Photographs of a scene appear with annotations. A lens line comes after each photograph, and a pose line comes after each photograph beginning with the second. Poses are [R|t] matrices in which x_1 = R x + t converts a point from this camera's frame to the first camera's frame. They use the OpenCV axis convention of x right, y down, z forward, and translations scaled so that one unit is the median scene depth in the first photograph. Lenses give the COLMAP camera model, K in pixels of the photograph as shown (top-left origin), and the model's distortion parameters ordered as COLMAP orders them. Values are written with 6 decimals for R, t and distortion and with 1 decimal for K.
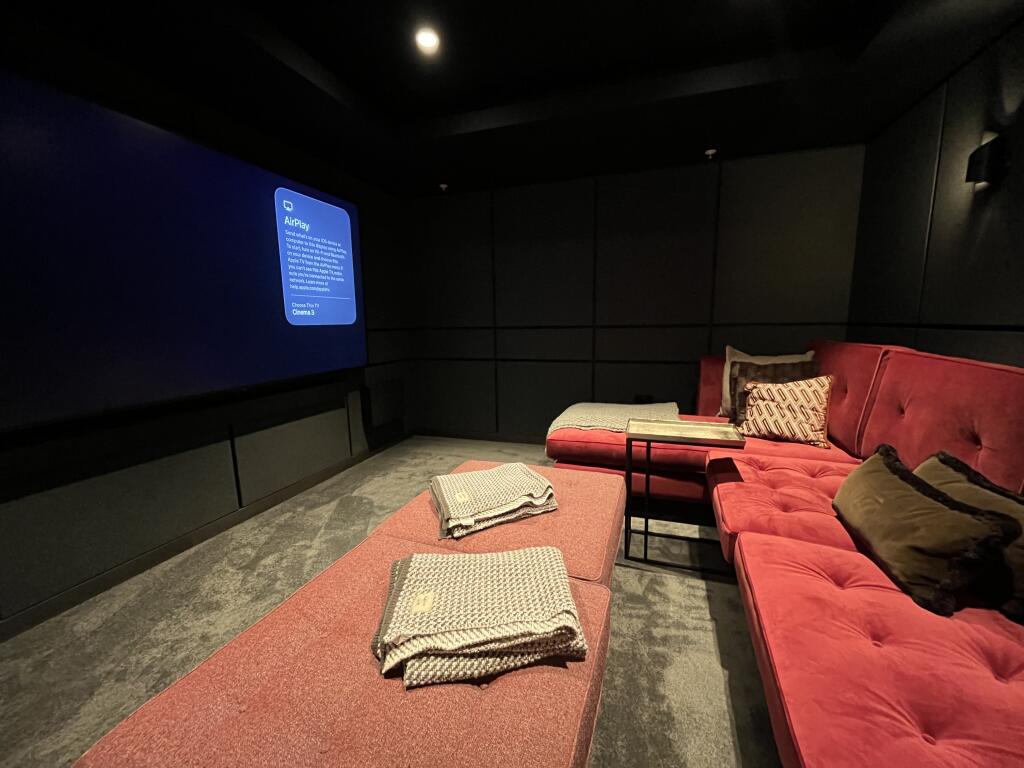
lens RADIAL K [[413.3, 0, 520.3], [0, 413.3, 386.6], [0, 0, 1]] dist [-0.002590, -0.000243]
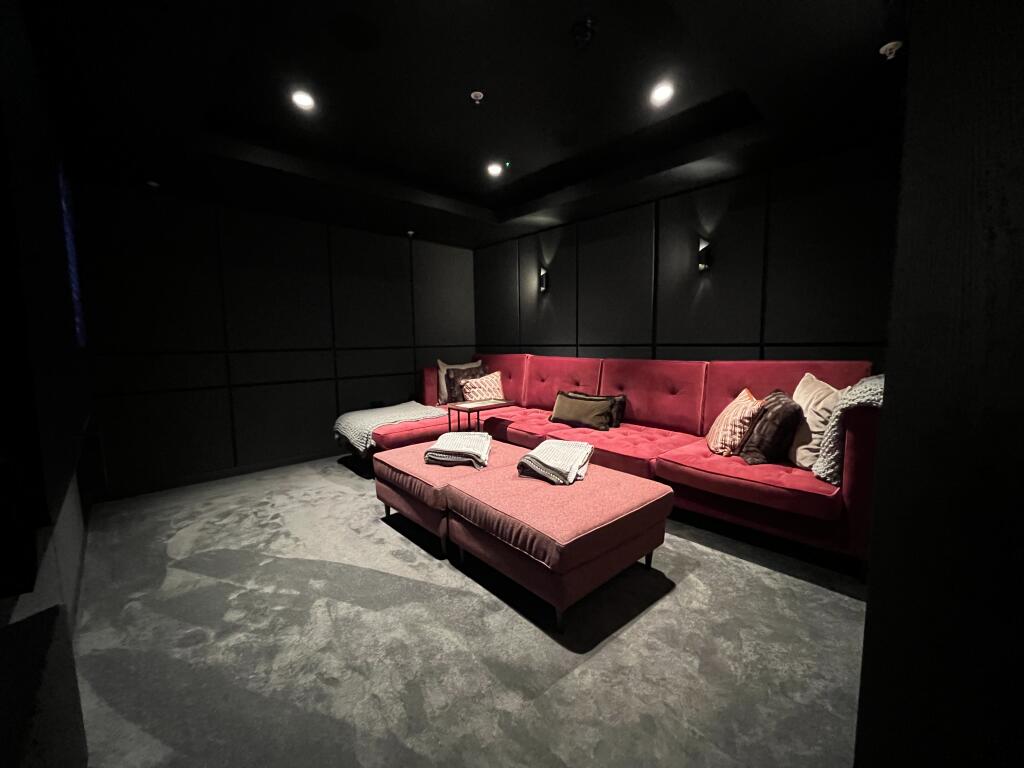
lens RADIAL K [[413.3, 0, 511.8], [0, 413.3, 381.4], [0, 0, 1]] dist [-0.002590, -0.000243]
pose [[0.473907, -0.077738, 0.877137, -0.823497], [0.145679, 0.989291, 0.008969, 0.010672], [-0.868441, 0.123530, 0.480157, 0.020092]]
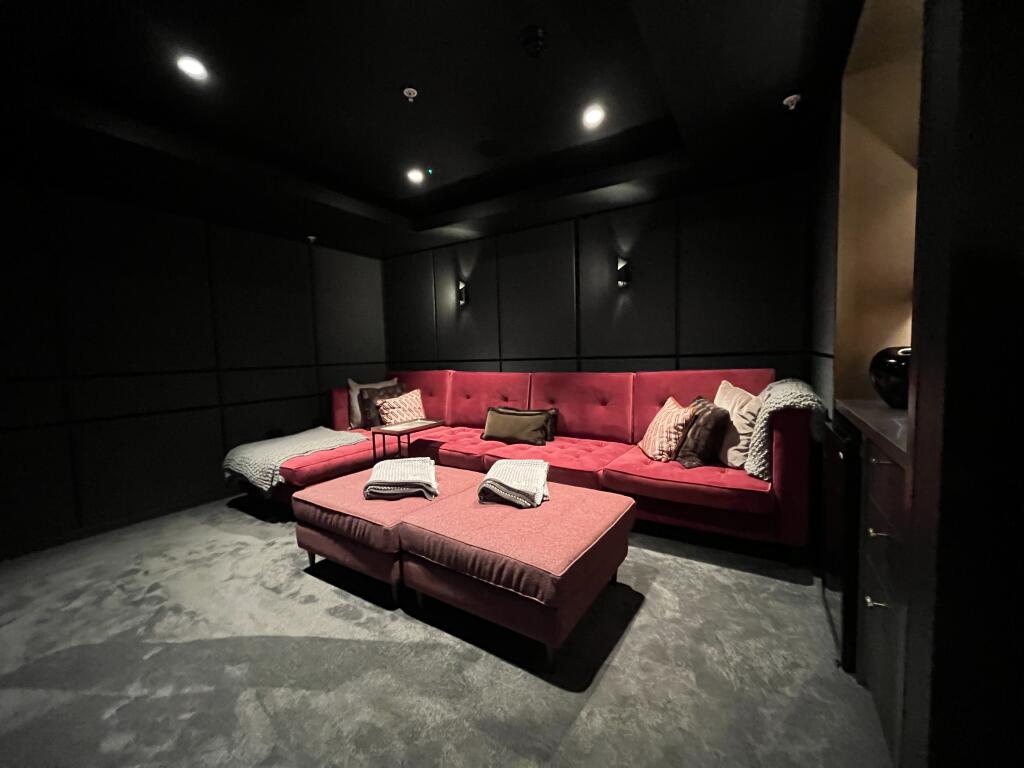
lens RADIAL K [[413.3, 0, 511.4], [0, 413.3, 381.7], [0, 0, 1]] dist [-0.002590, -0.000243]
pose [[0.232021, -0.058069, 0.970976, -0.815706], [0.179680, 0.983597, 0.015889, -0.012752], [-0.955972, 0.170778, 0.238649, 0.152380]]
